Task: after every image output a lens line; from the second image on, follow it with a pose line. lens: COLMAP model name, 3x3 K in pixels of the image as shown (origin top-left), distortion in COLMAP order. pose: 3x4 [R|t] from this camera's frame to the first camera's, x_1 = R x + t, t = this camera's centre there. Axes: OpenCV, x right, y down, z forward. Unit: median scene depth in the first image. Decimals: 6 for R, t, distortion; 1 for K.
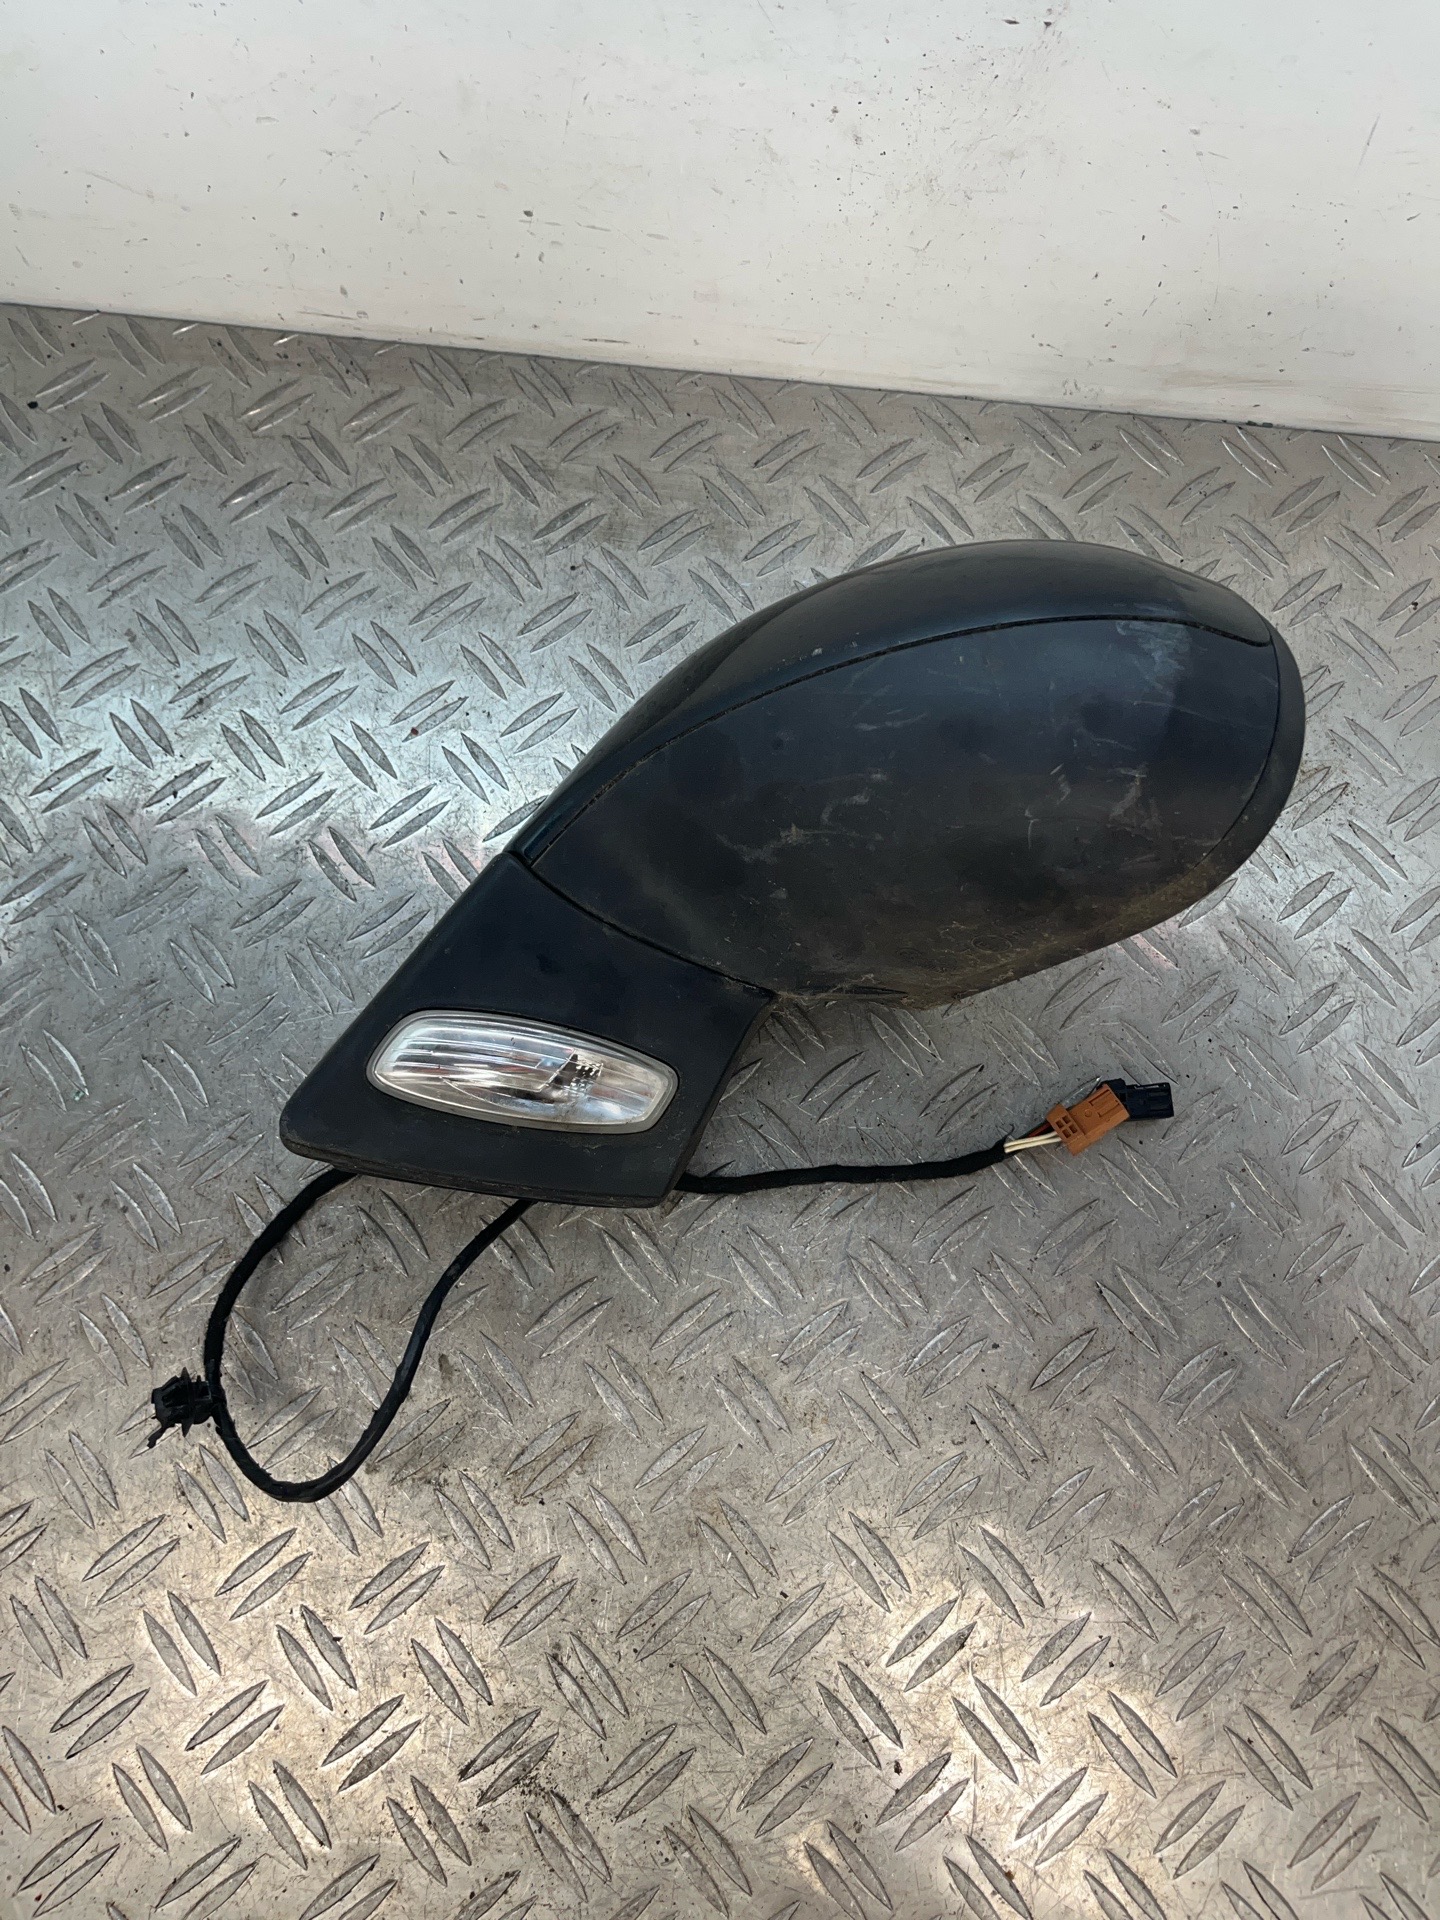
lens RADIAL K [[1439.4, 0, 760.7], [0, 1439.4, 924.7], [0, 0, 1]] dist [0.044795, -0.080757]
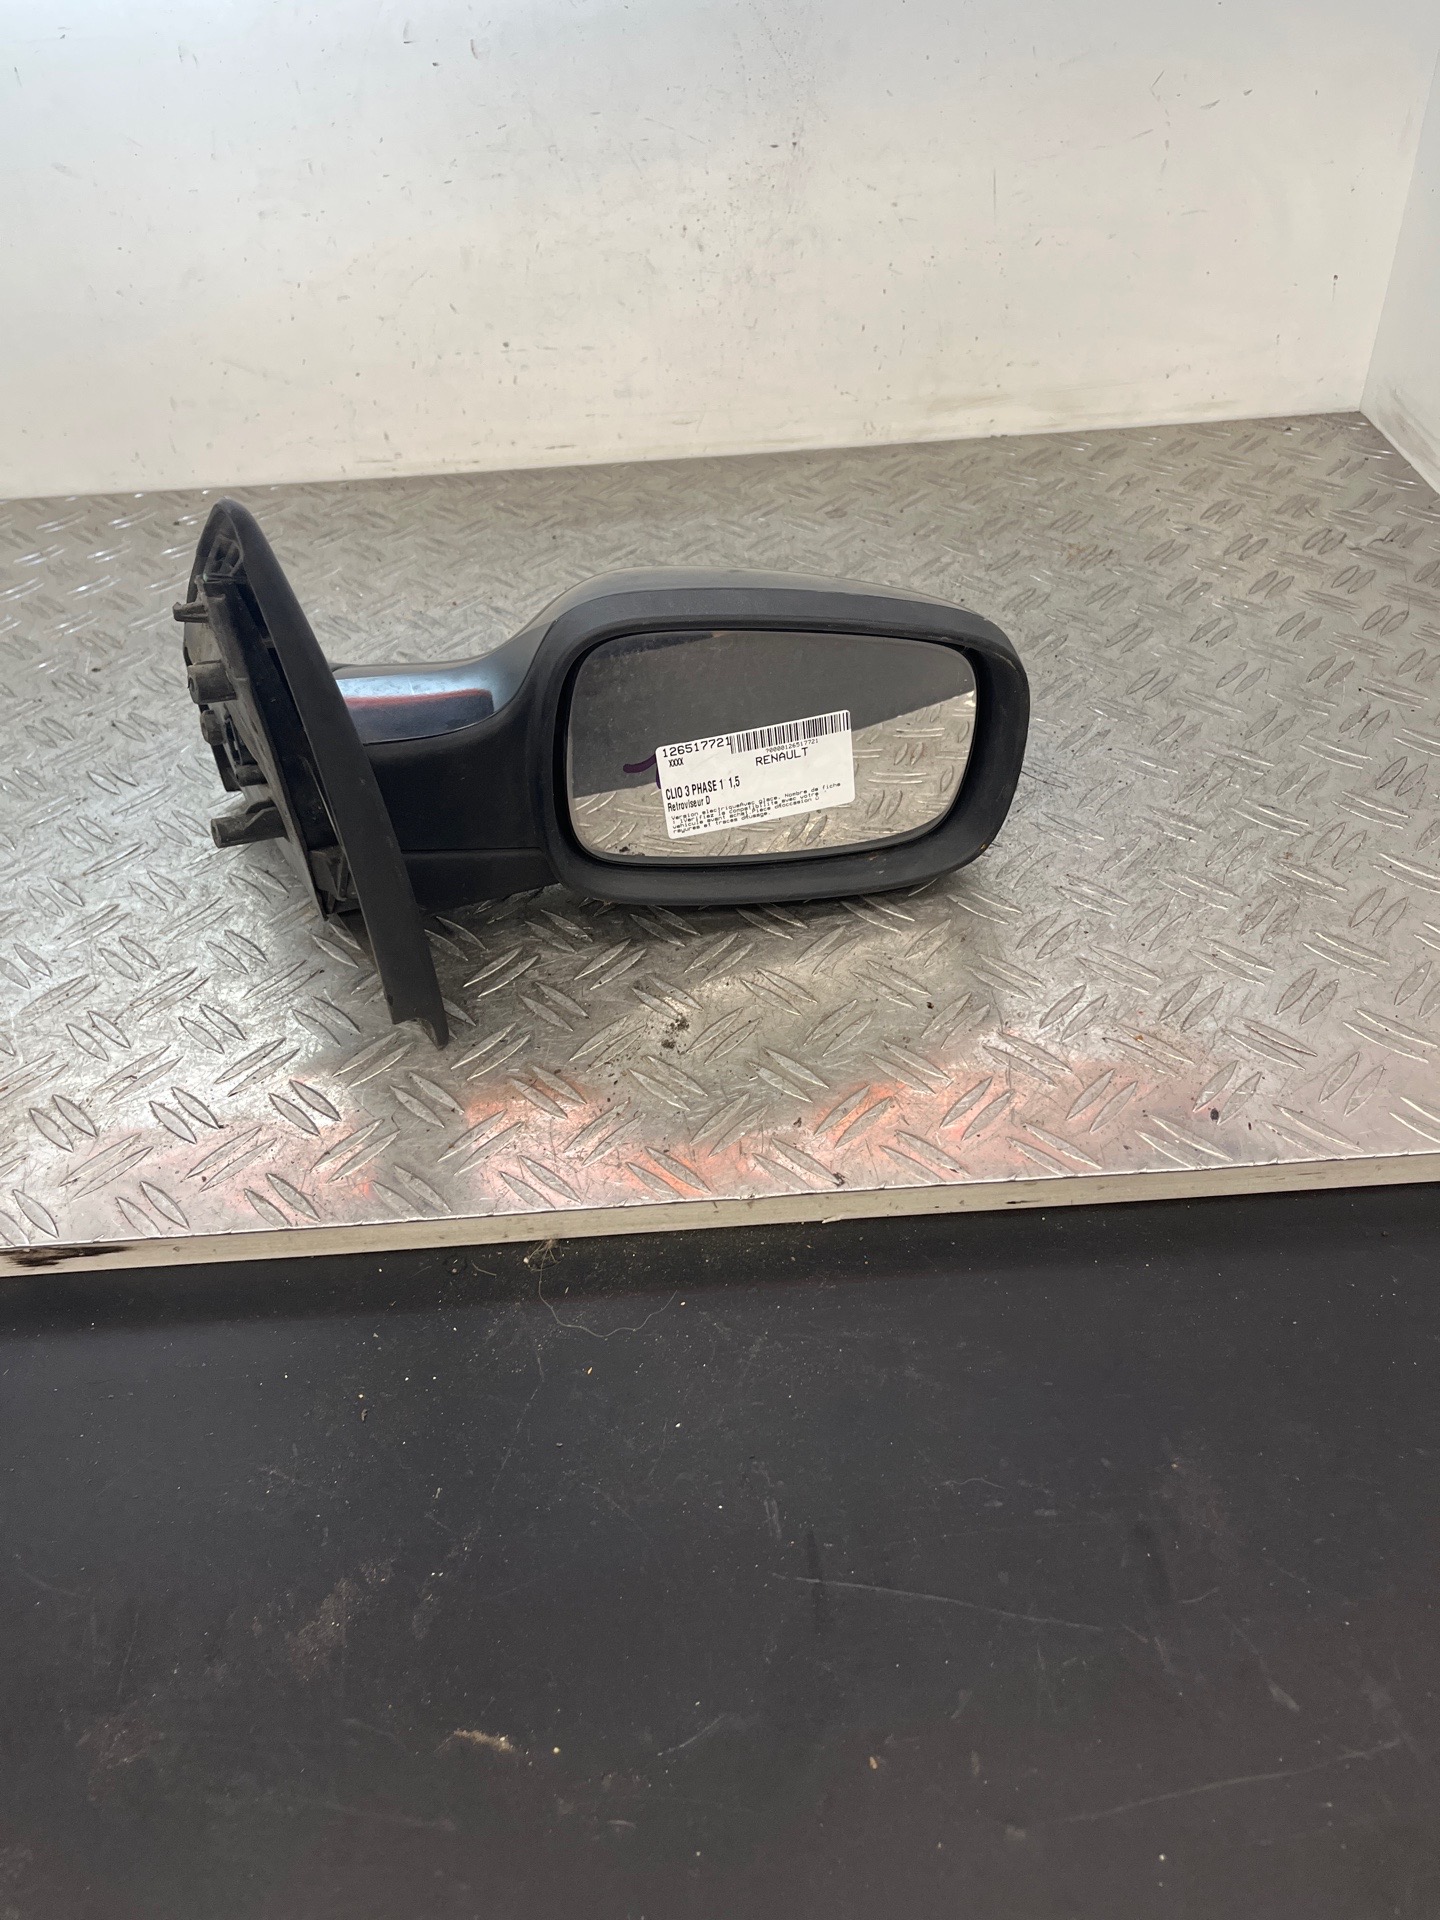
lens RADIAL K [[1448.1, 0, 735.3], [0, 1448.1, 951.7], [0, 0, 1]] dist [0.005764, 0.000309]
pose [[0.986976, -0.149663, 0.058995, -0.101011], [0.159213, 0.856237, -0.491436, 0.868491], [0.023036, 0.494428, 0.868913, -0.050344]]
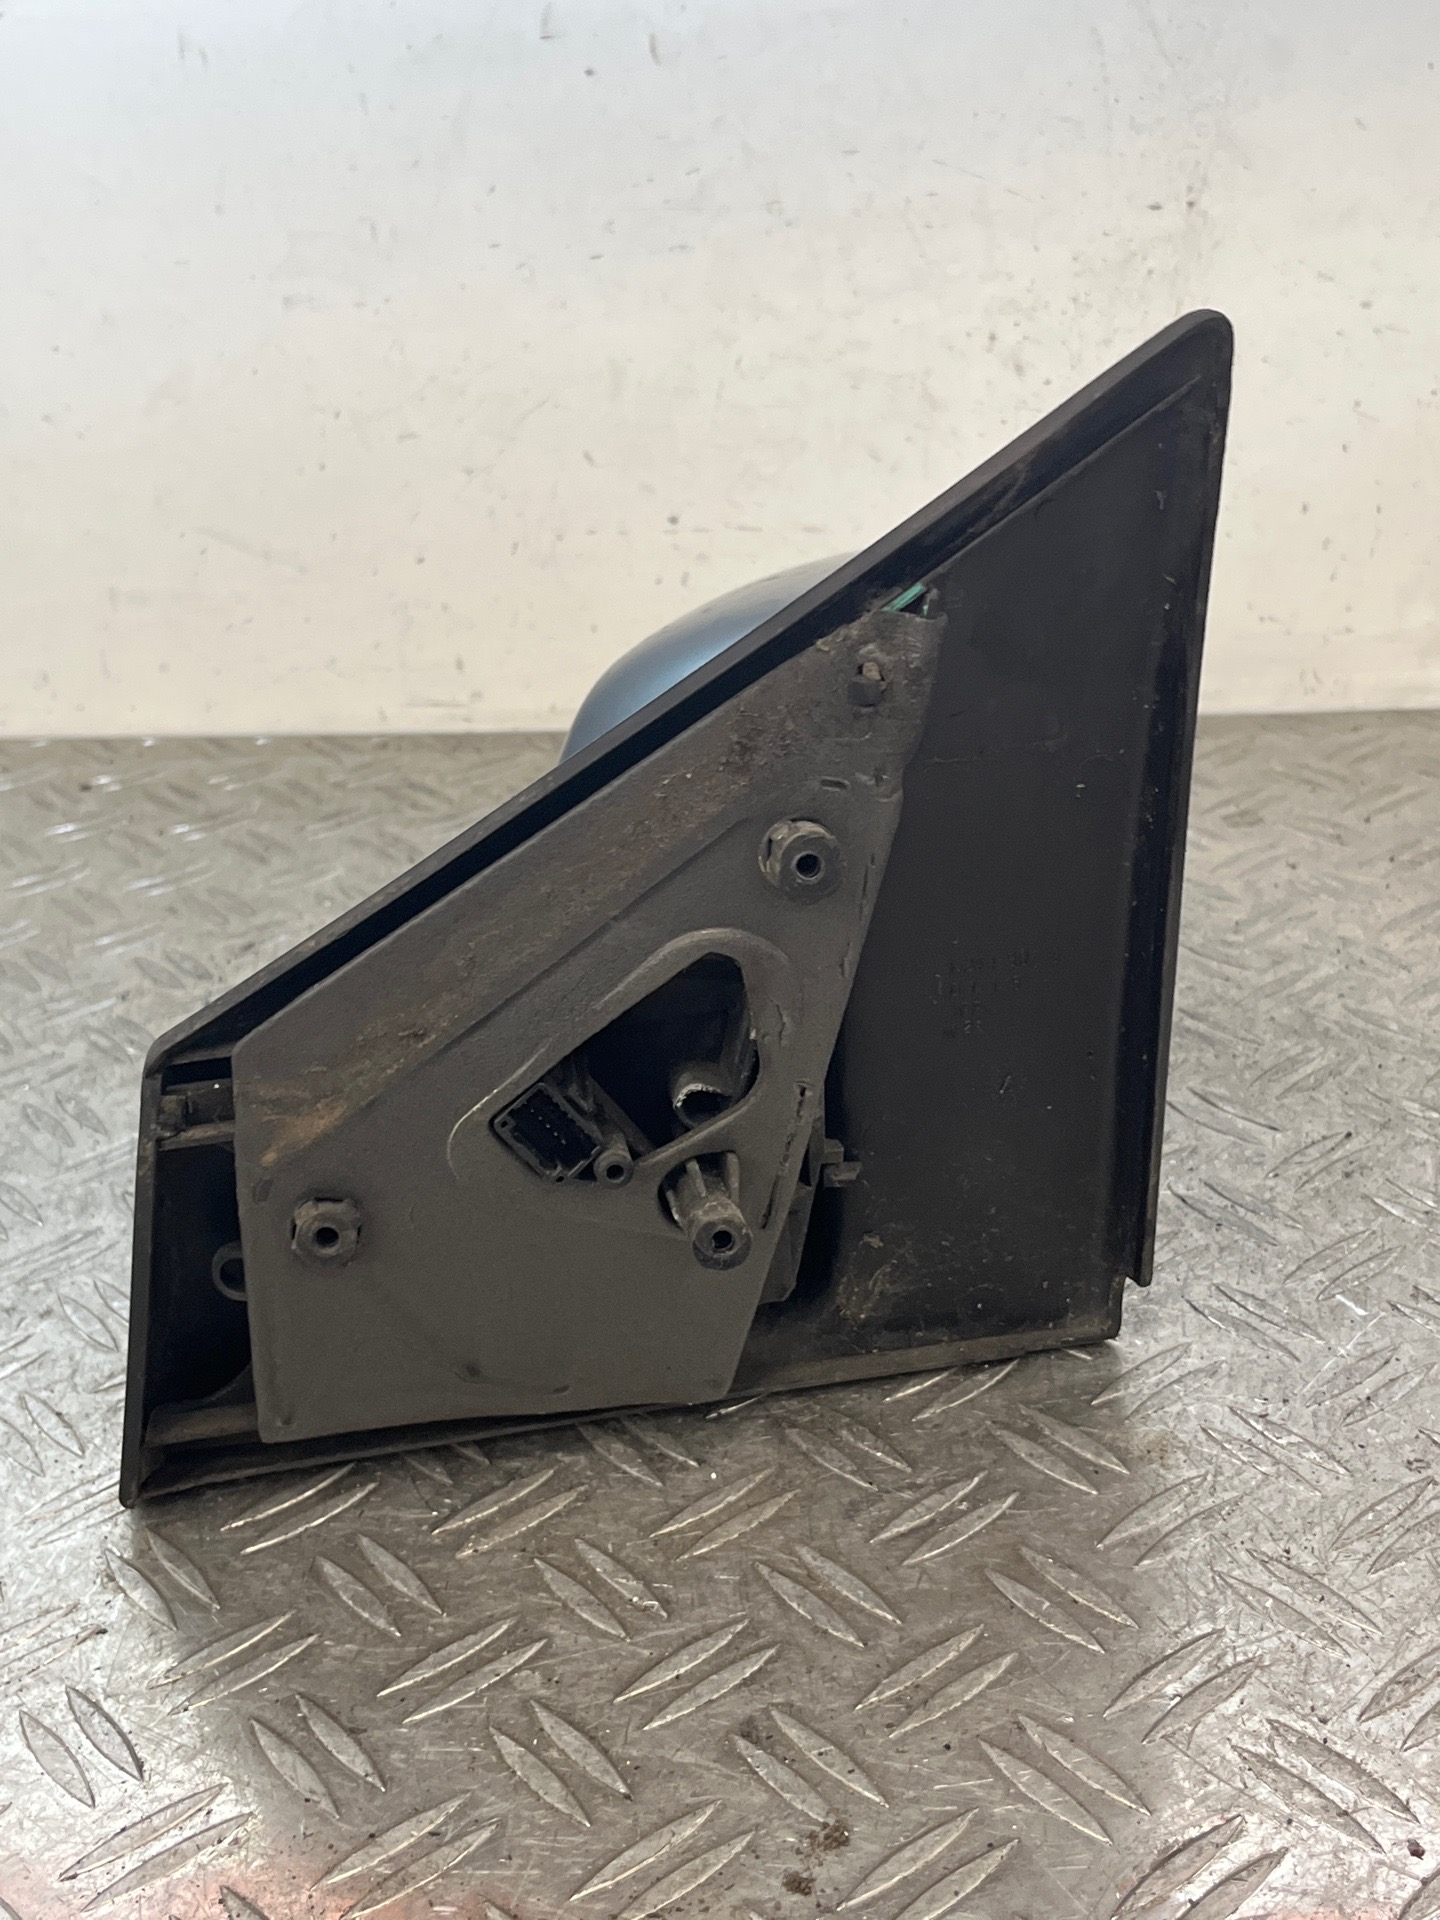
lens RADIAL K [[2376.3, 0, 758.8], [0, 2376.3, 936.1], [0, 0, 1]] dist [0.104469, -0.324237]
pose [[0.996082, -0.077882, -0.041901, -0.060486], [0.024584, 0.698959, -0.714739, 0.752254], [0.084953, 0.710908, 0.698135, 0.123050]]
